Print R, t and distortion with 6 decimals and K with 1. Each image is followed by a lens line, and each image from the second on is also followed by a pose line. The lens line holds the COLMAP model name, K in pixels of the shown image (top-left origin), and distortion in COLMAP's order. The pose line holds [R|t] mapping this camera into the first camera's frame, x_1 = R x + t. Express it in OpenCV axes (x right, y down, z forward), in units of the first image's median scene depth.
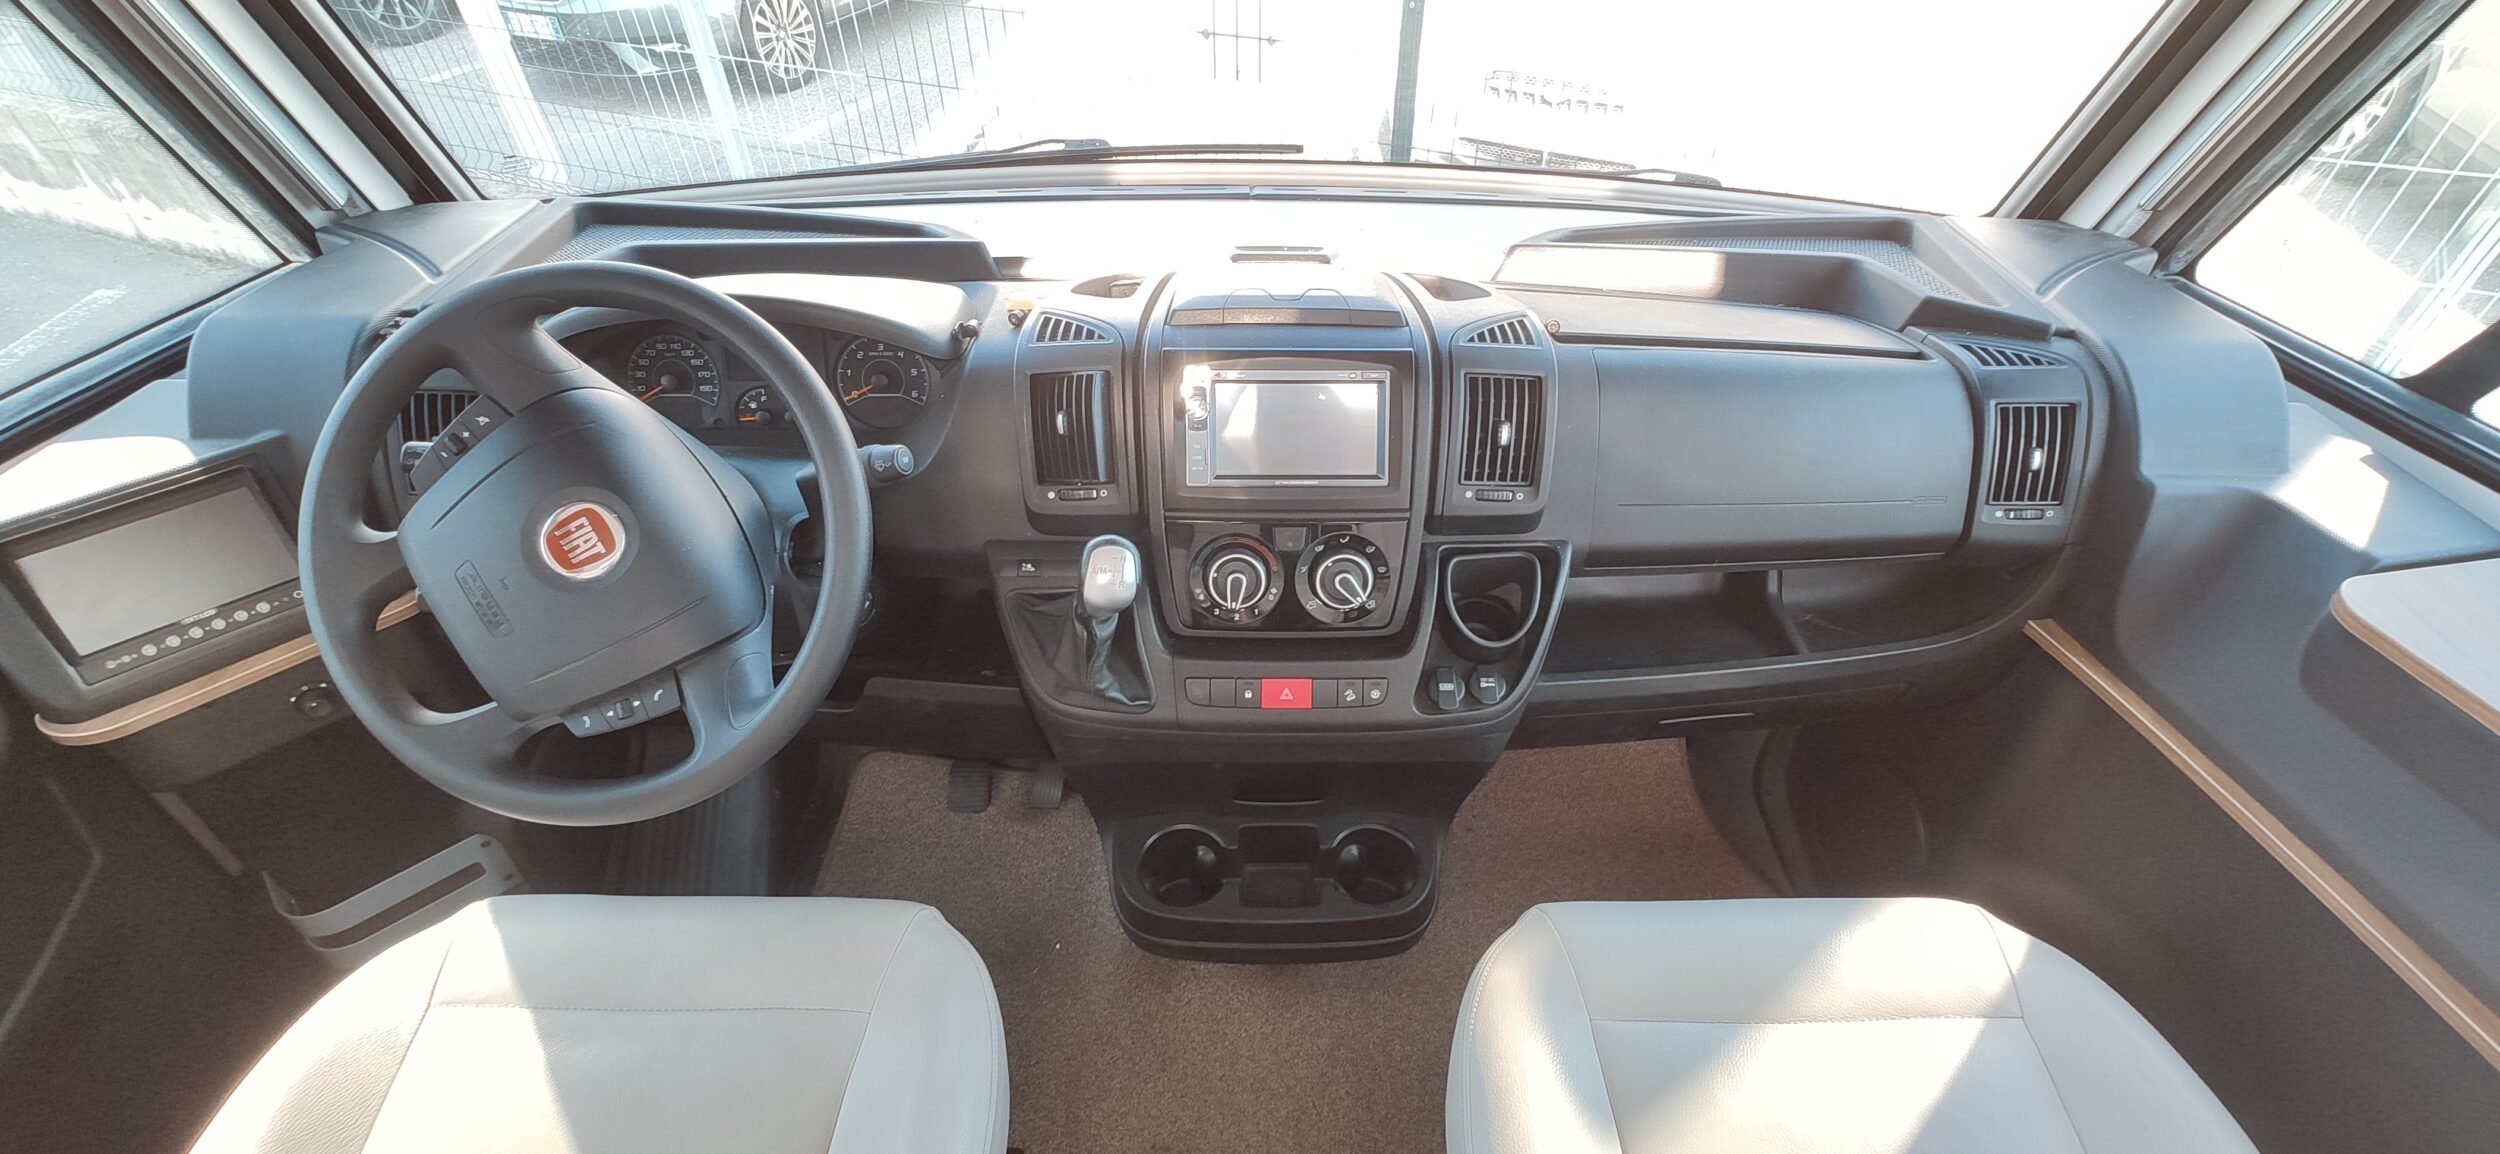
lens RADIAL K [[1082.5, 0, 1268.5], [0, 1082.5, 580.1], [0, 0, 1]] dist [-0.022589, 0.012950]
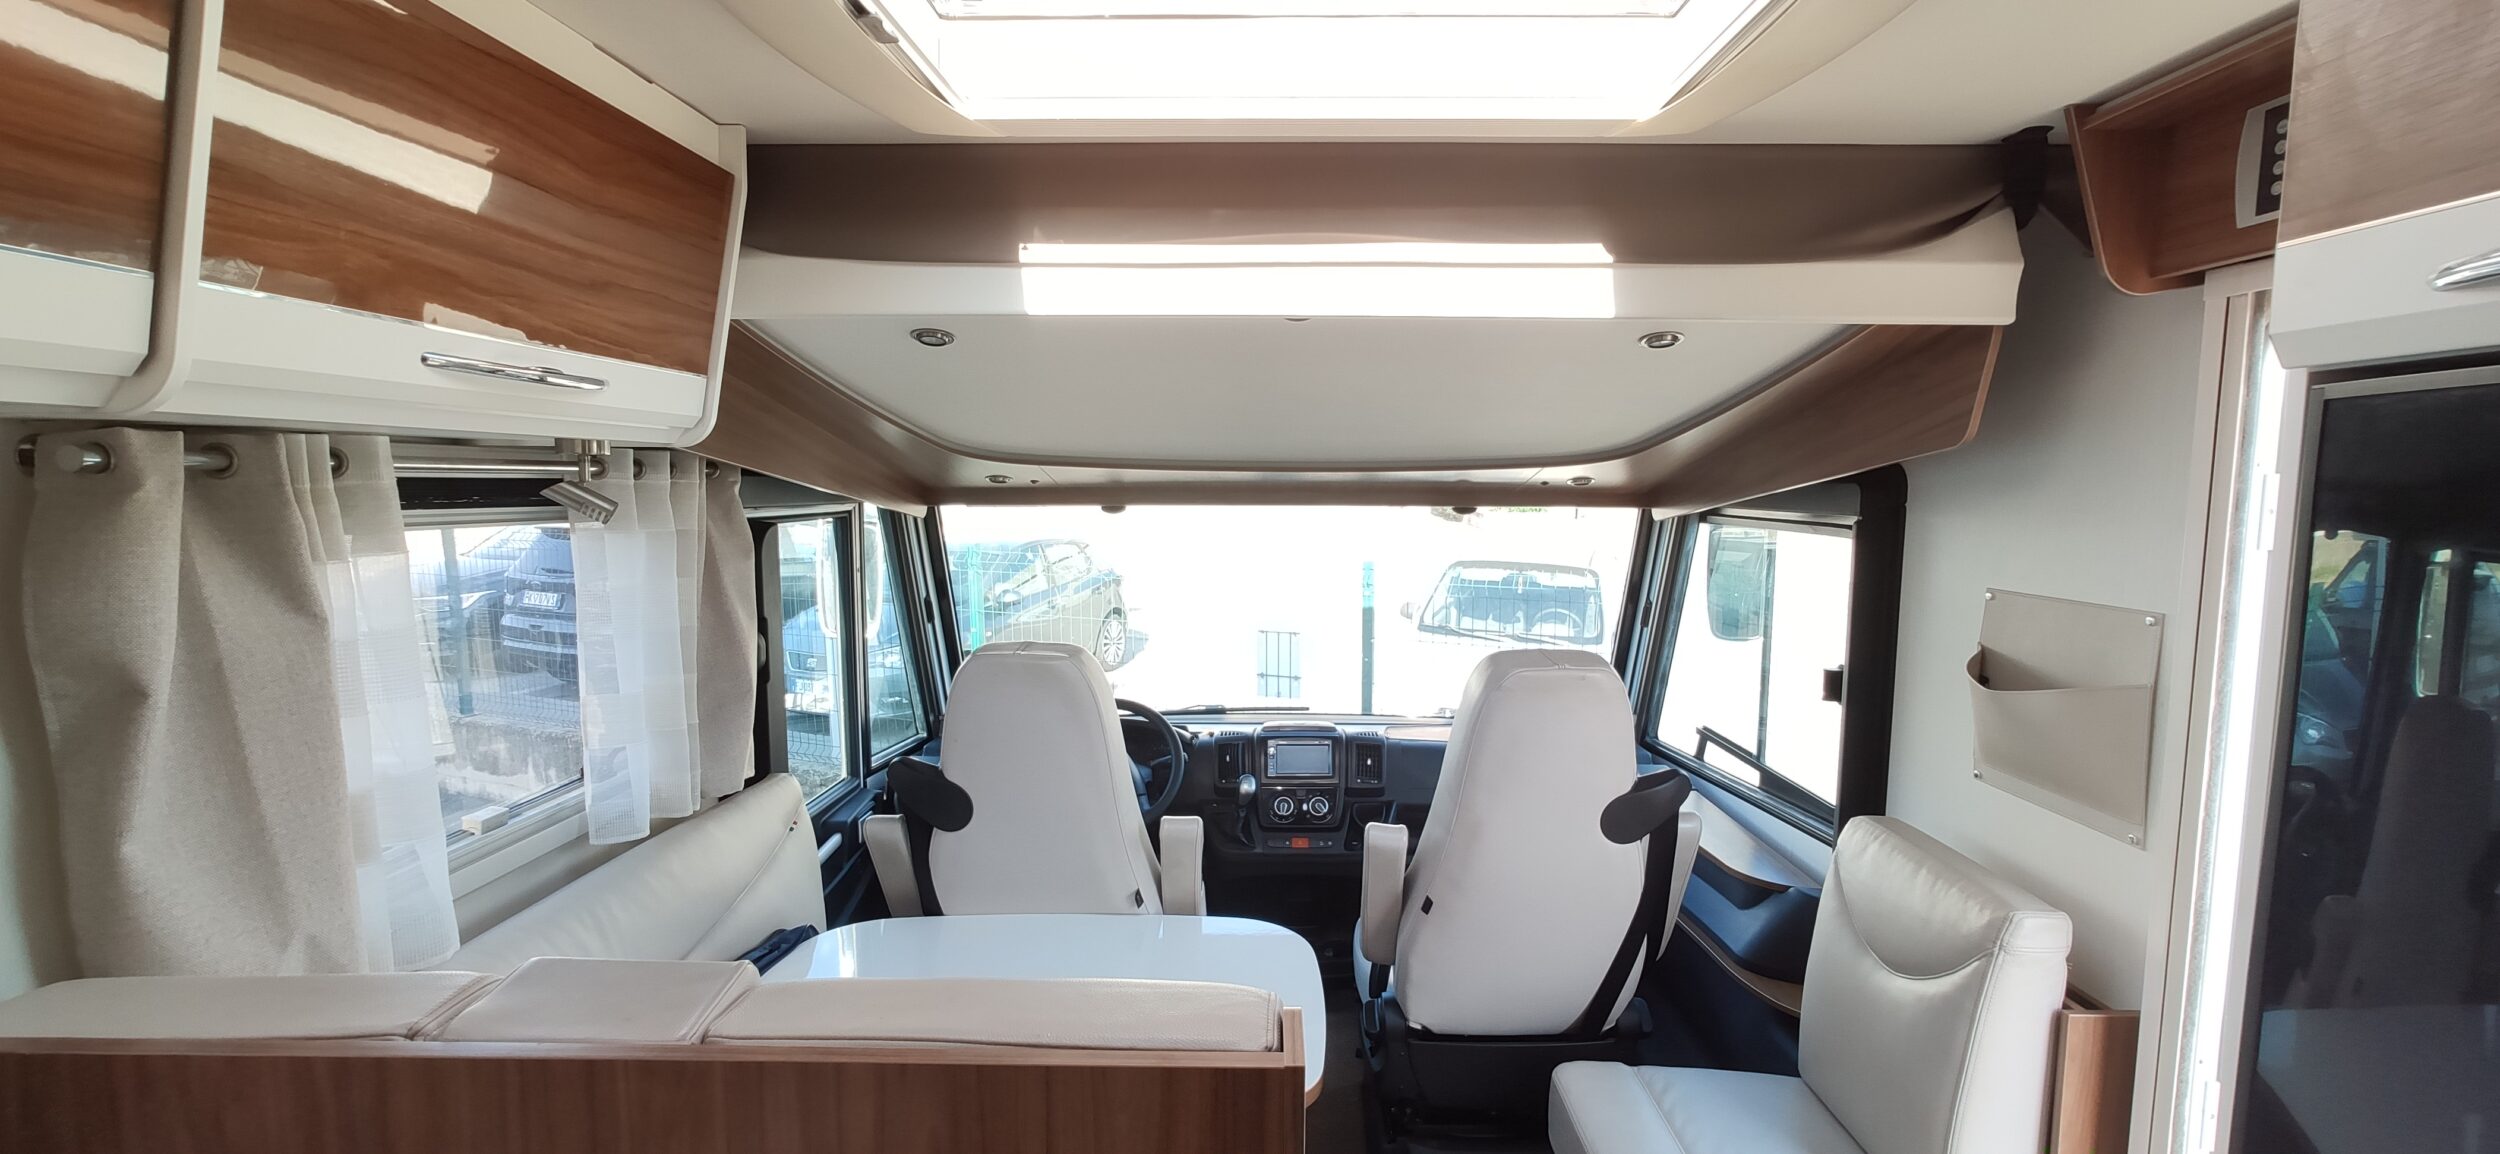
lens RADIAL K [[1082.5, 0, 1268.5], [0, 1082.5, 580.1], [0, 0, 1]] dist [-0.022589, 0.012950]
pose [[0.999642, -0.006557, -0.025950, 0.010760], [-0.009082, 0.828916, -0.559300, 1.160047], [0.025178, 0.559335, 0.828559, -1.861334]]
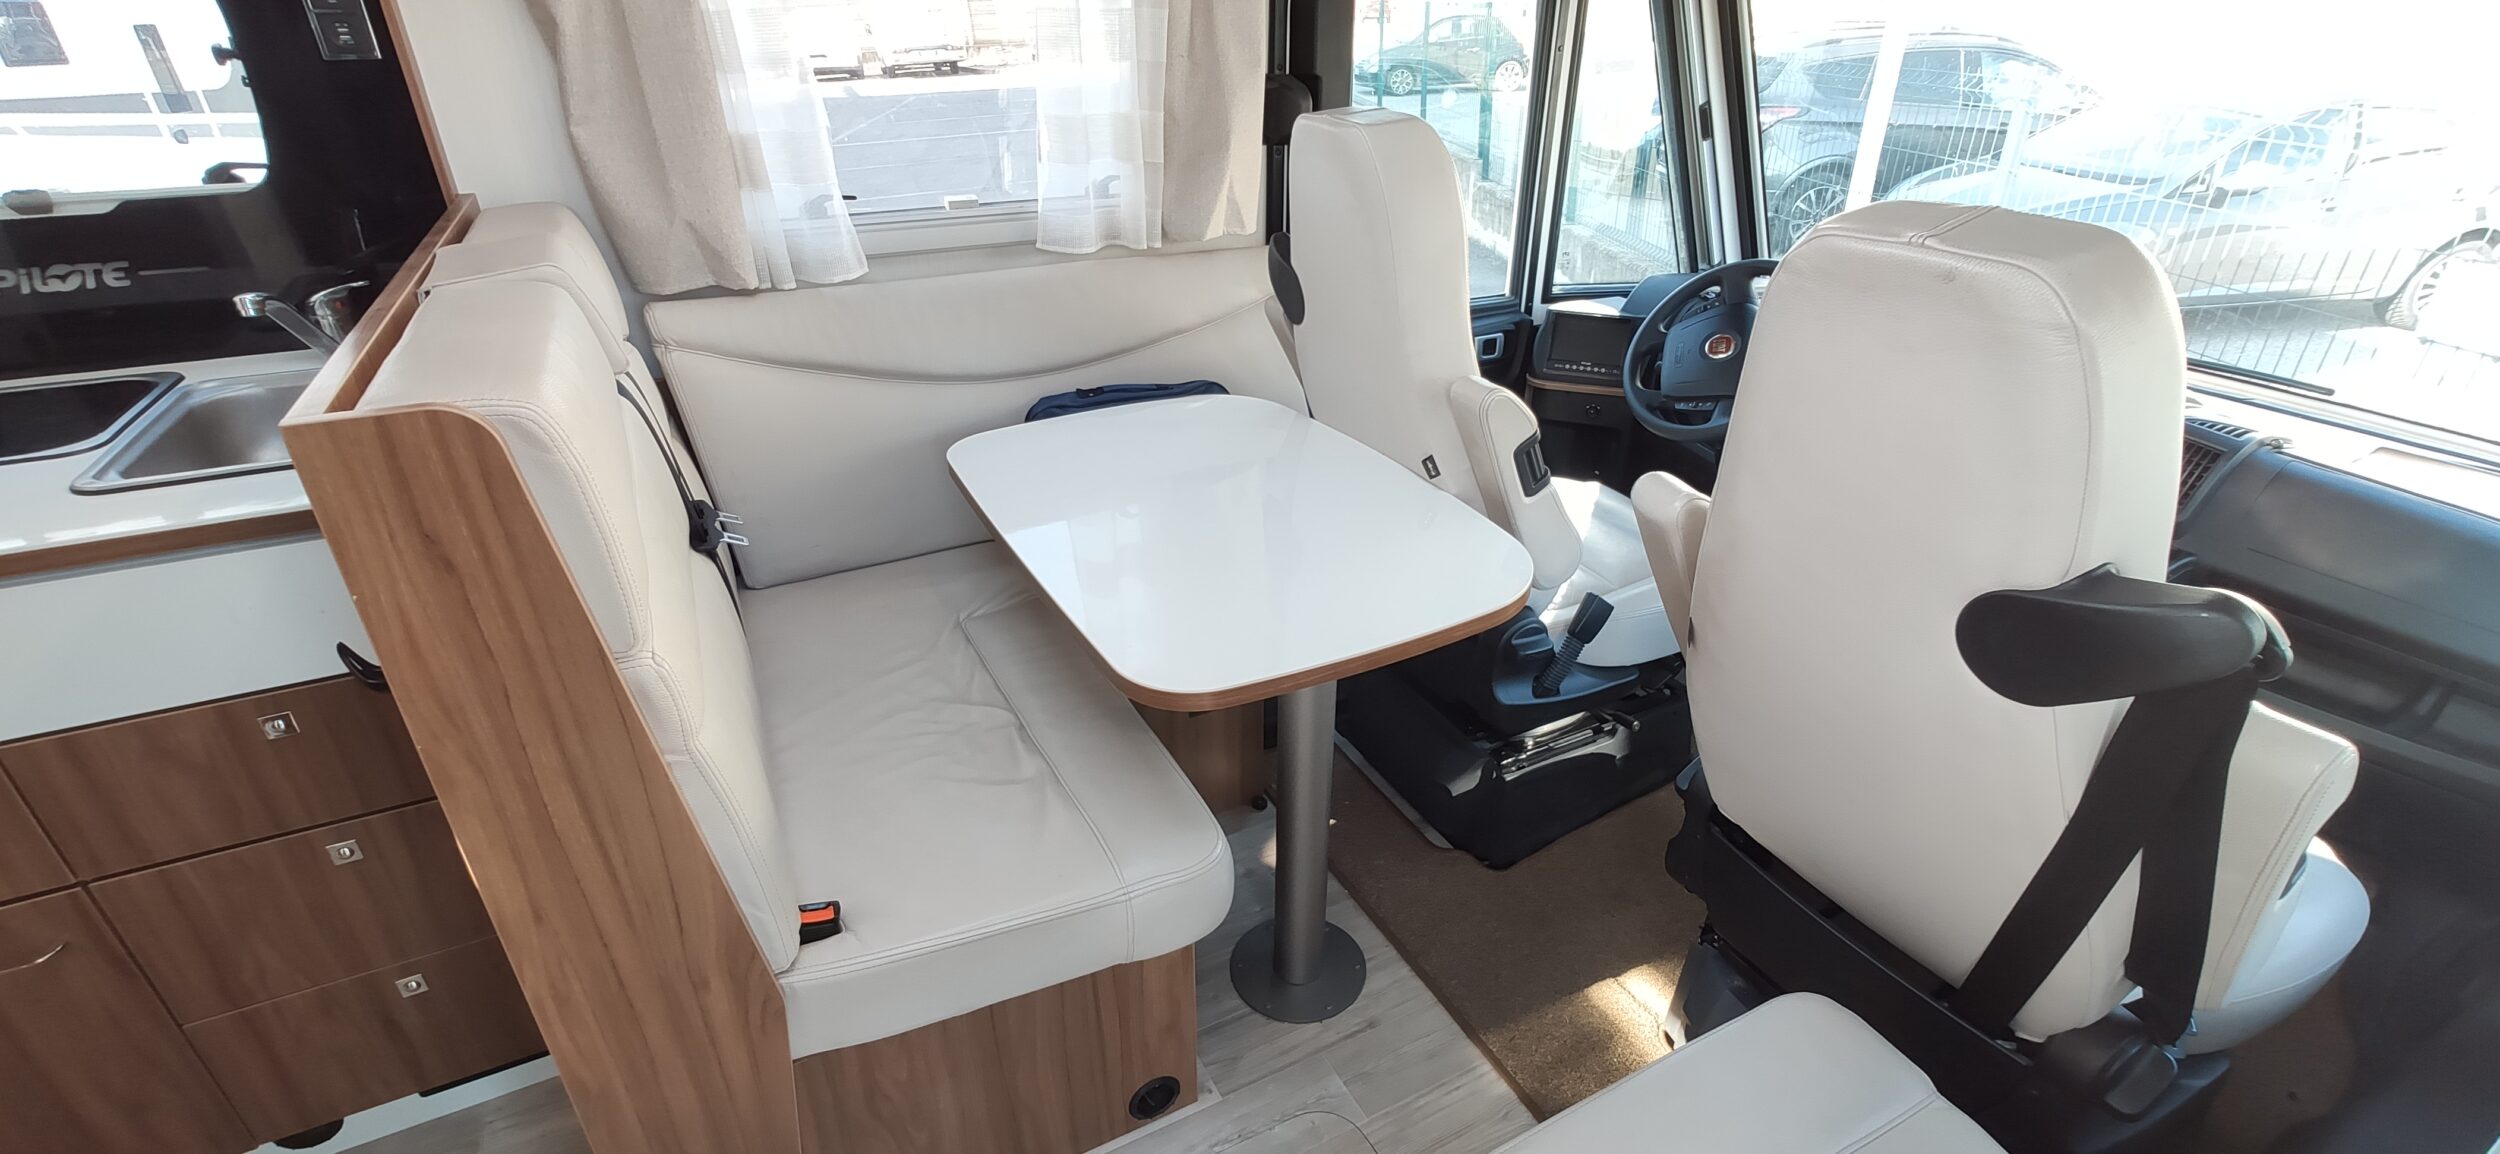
lens RADIAL K [[1082.5, 0, 1268.5], [0, 1082.5, 580.1], [0, 0, 1]] dist [-0.022589, 0.012950]
pose [[0.452718, 0.407609, -0.793033, 0.950090], [-0.564007, 0.819768, 0.099376, 0.644370], [0.690610, 0.402287, 0.601019, -0.940765]]
